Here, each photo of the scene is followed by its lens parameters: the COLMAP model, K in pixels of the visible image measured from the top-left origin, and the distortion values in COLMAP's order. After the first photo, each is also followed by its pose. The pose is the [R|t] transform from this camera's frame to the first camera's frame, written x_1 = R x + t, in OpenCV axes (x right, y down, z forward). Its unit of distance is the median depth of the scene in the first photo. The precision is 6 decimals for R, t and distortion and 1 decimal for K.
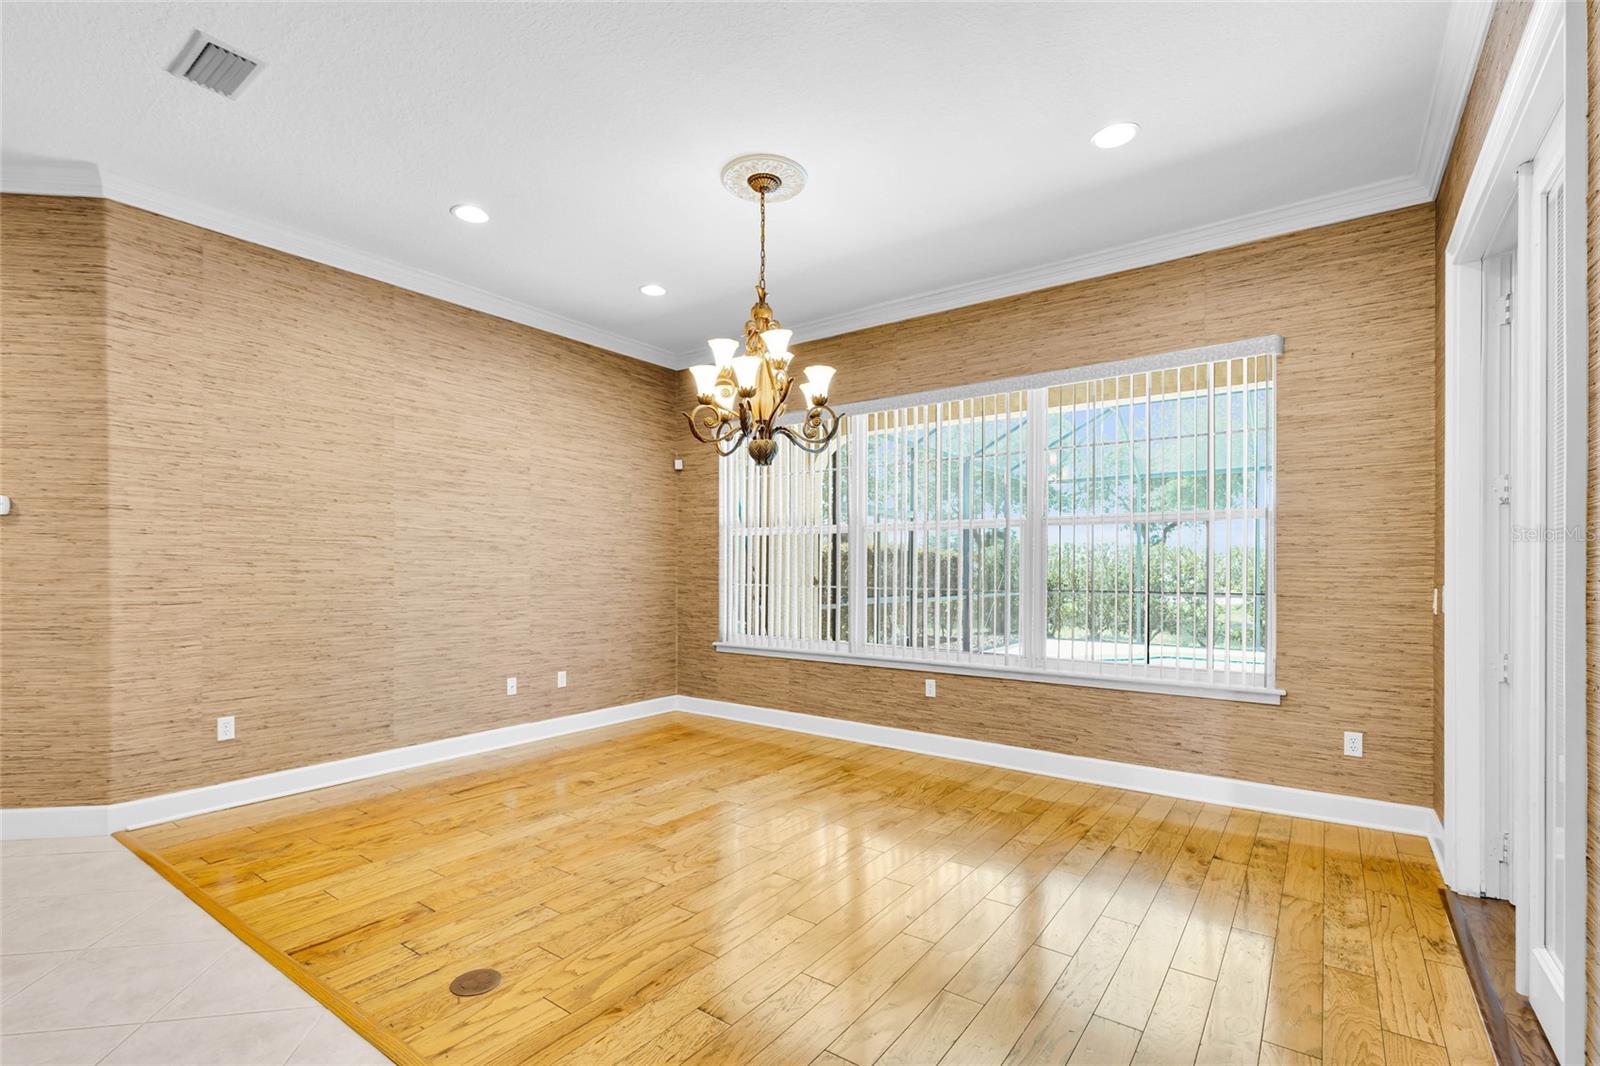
lens RADIAL K [[726.6, 0, 793.0], [0, 726.6, 566.0], [0, 0, 1]] dist [0.001989, -0.000084]
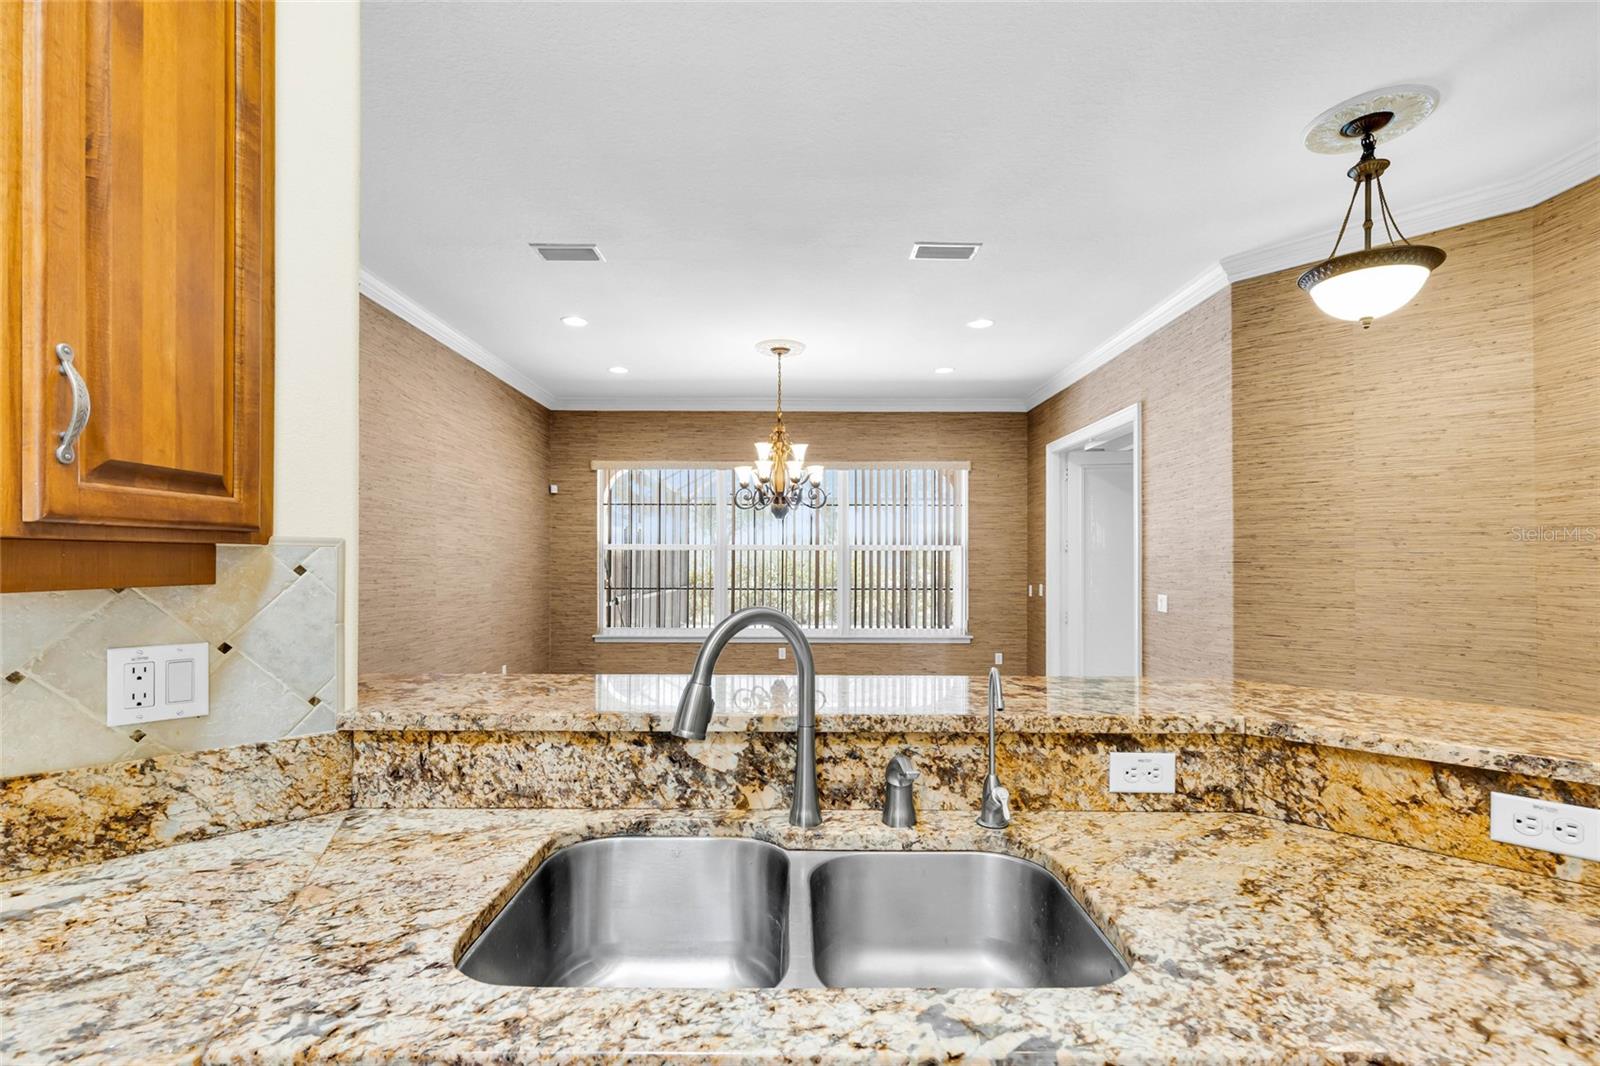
lens RADIAL K [[726.6, 0, 793.0], [0, 726.6, 566.0], [0, 0, 1]] dist [0.001989, -0.000084]
pose [[0.803941, -0.001905, 0.594706, -0.940103], [-0.003090, 0.999968, 0.007380, -0.039052], [-0.594701, -0.007771, 0.803910, -0.339344]]
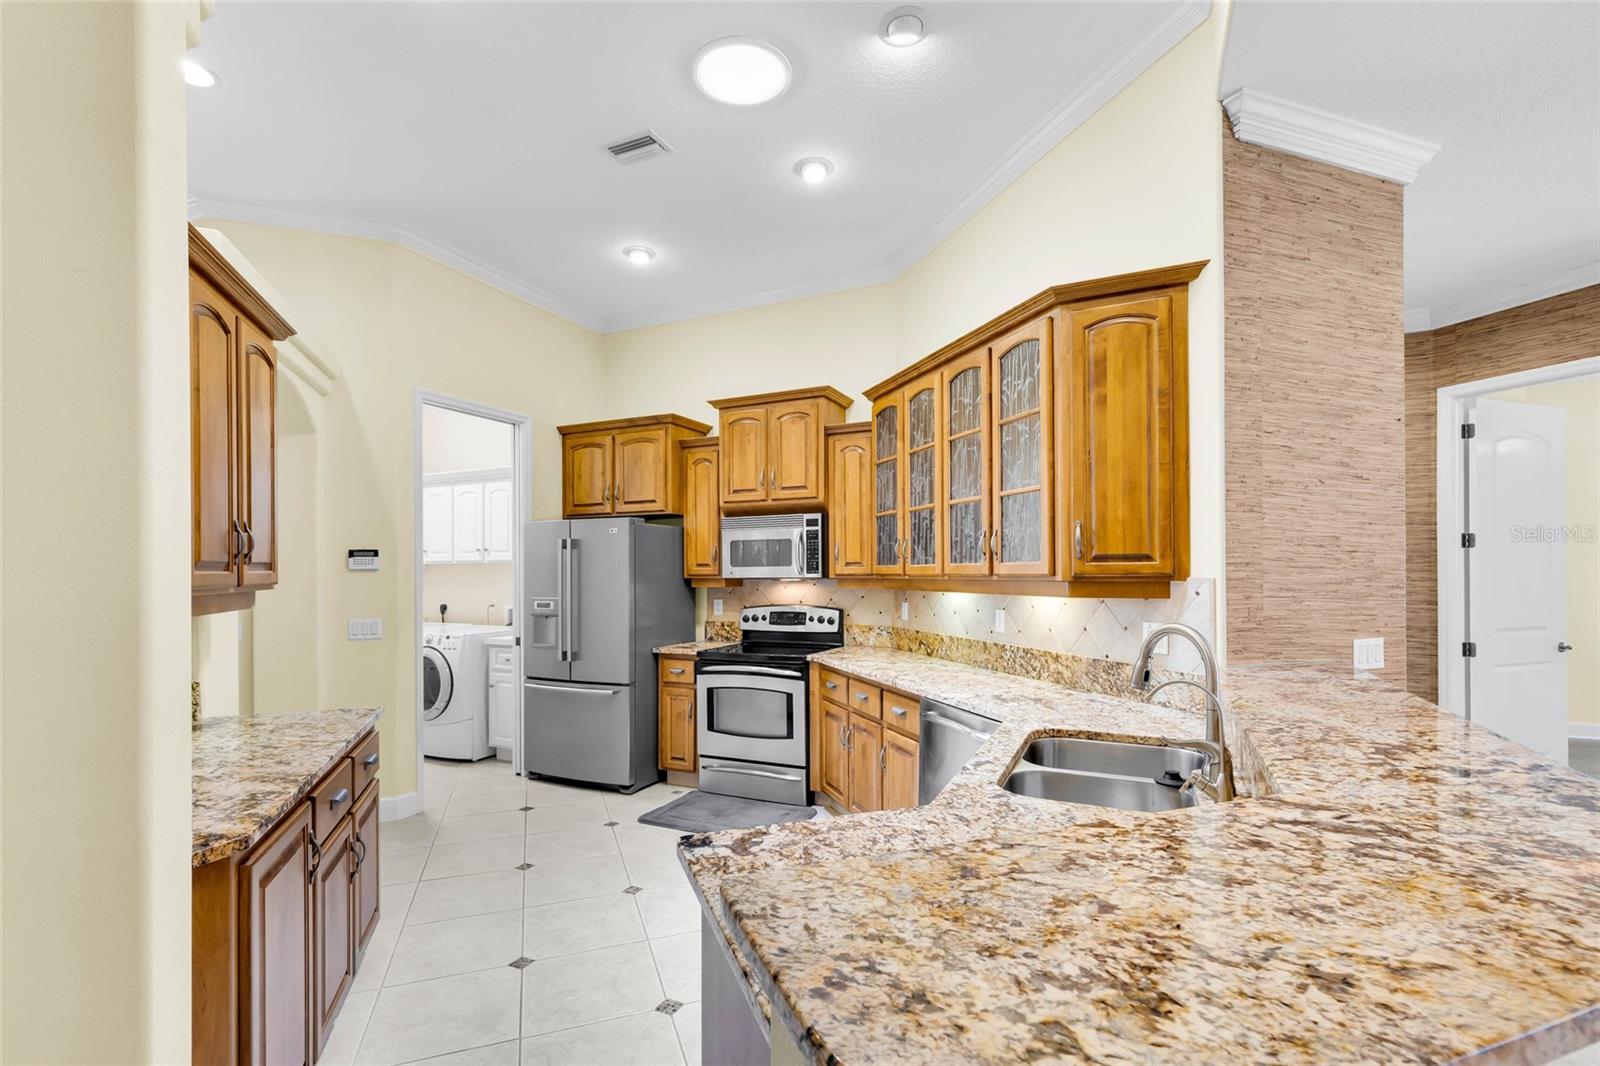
lens RADIAL K [[726.6, 0, 793.0], [0, 726.6, 566.0], [0, 0, 1]] dist [0.001989, -0.000084]
pose [[0.191950, -0.008855, -0.981365, -0.302998], [0.007546, 0.999943, -0.007547, -0.058153], [0.981376, -0.005956, 0.192006, -0.447237]]
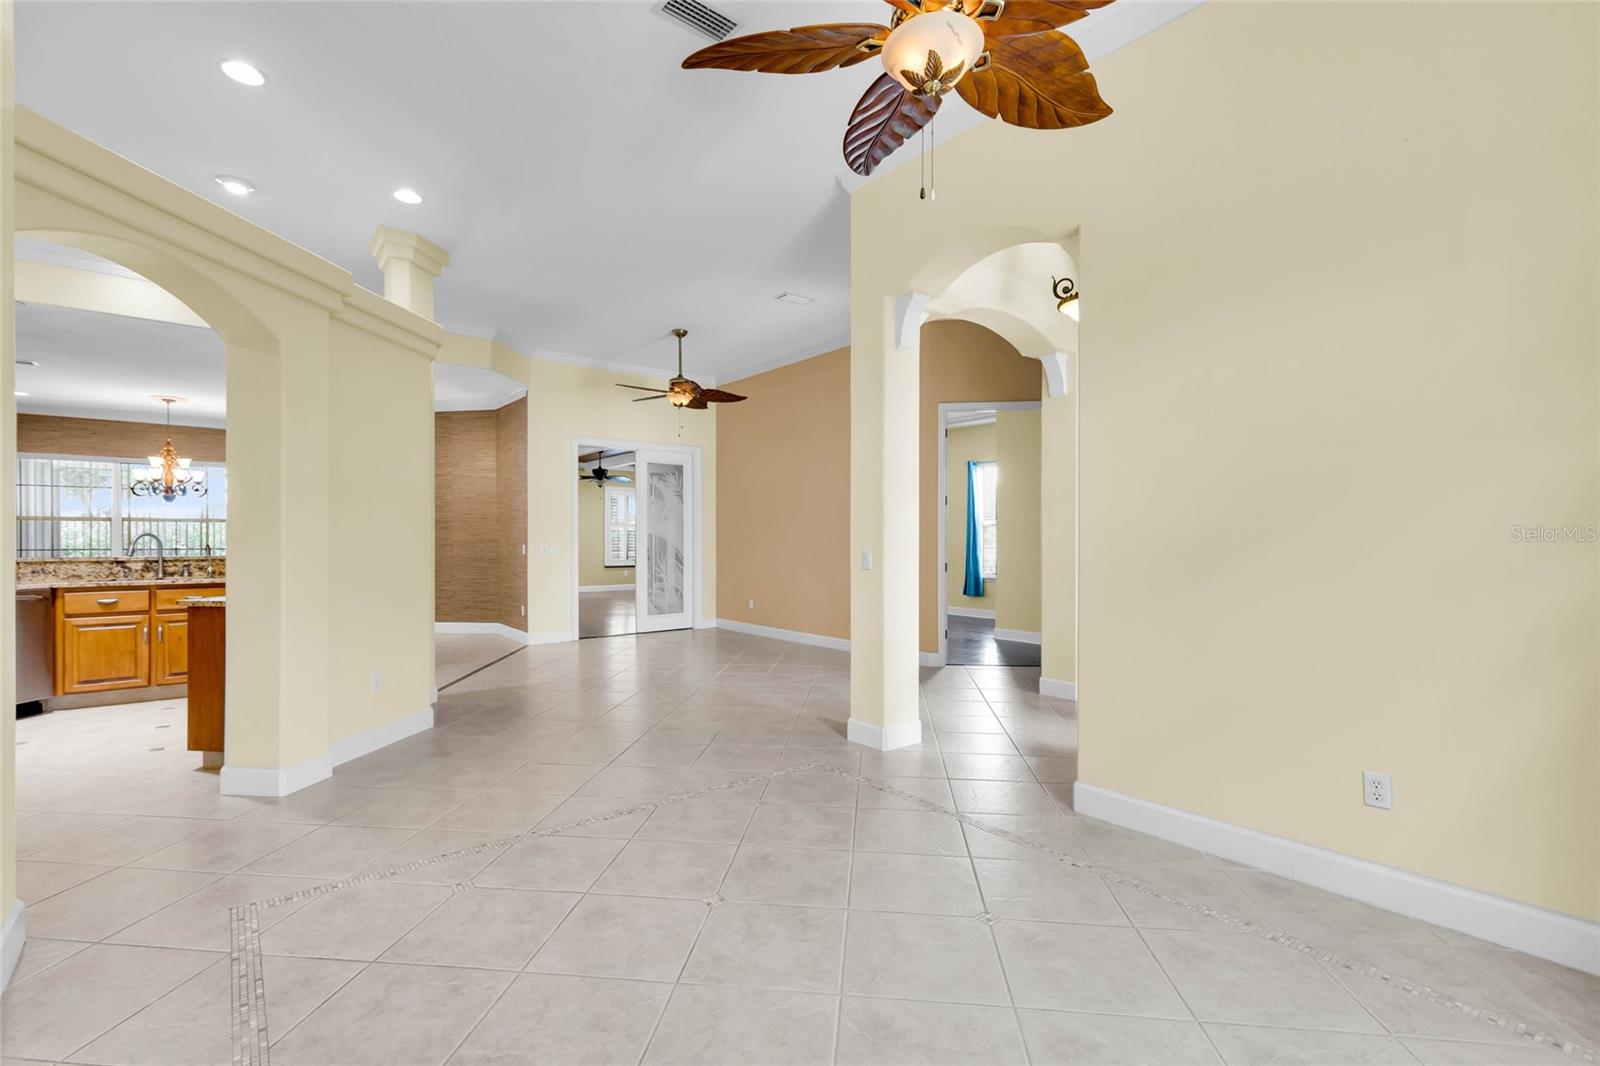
lens RADIAL K [[722.5, 0, 802.3], [0, 722.5, 541.0], [0, 0, 1]] dist [0.001906, 0.000537]
pose [[0.253526, -0.005918, 0.967310, -1.945950], [-0.002352, 0.999975, 0.006734, -0.014551], [-0.967326, -0.003982, 0.253506, -1.884969]]
